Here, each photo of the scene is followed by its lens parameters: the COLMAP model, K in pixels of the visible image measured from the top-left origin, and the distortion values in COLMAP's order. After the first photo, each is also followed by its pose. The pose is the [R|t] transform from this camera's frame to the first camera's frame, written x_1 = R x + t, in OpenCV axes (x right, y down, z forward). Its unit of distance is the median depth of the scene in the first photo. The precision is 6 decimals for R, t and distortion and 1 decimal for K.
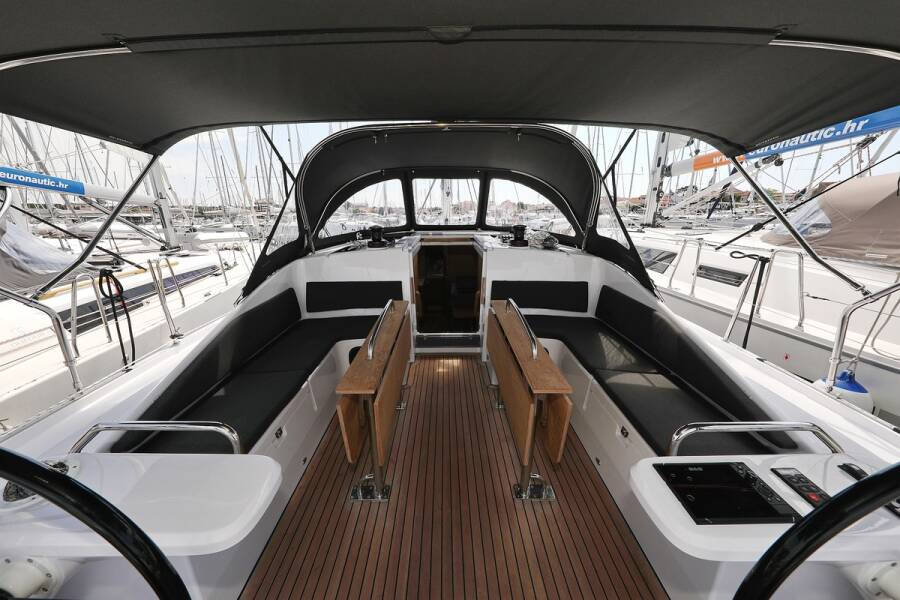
lens RADIAL K [[287.8, 0, 446.0], [0, 287.8, 297.4], [0, 0, 1]] dist [-0.000508, 0.000137]
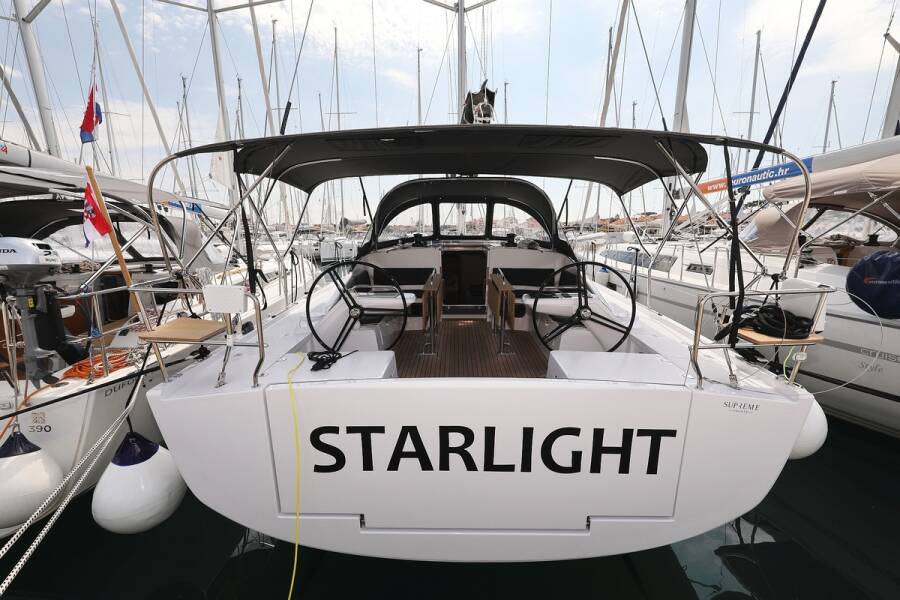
lens RADIAL K [[379.1, 0, 454.0], [0, 379.1, 300.5], [0, 0, 1]] dist [0.004099, 0.000103]
pose [[0.999957, 0.005465, -0.007555, -0.028866], [-0.006301, 0.993293, -0.115450, 0.310322], [0.006873, 0.115492, 0.993285, -0.887119]]
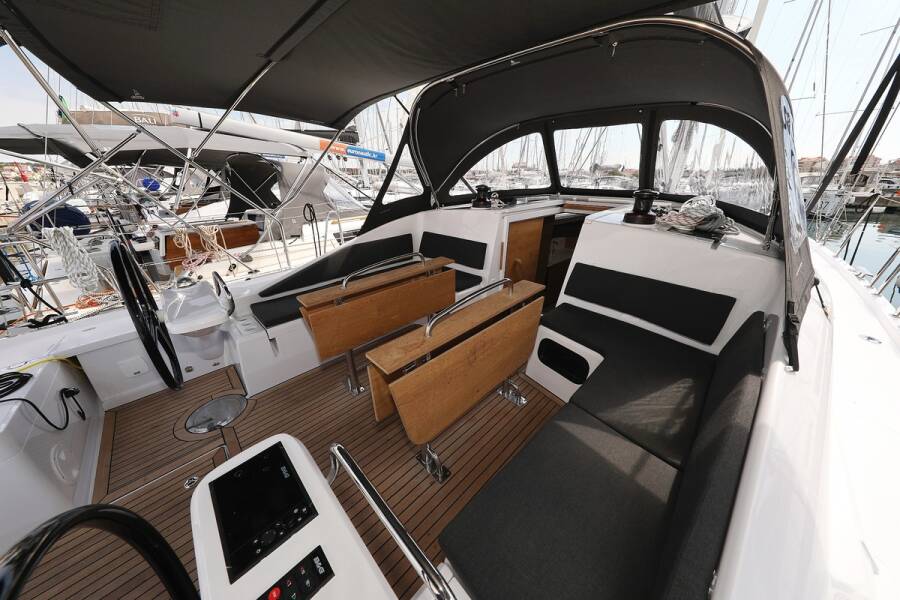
lens RADIAL K [[287.8, 0, 454.3], [0, 287.8, 301.2], [0, 0, 1]] dist [-0.000508, 0.000137]
pose [[0.706265, 0.288536, -0.646481, 0.405089], [-0.209110, 0.957454, 0.198882, -0.037443], [0.676360, -0.005278, 0.736552, 0.180510]]
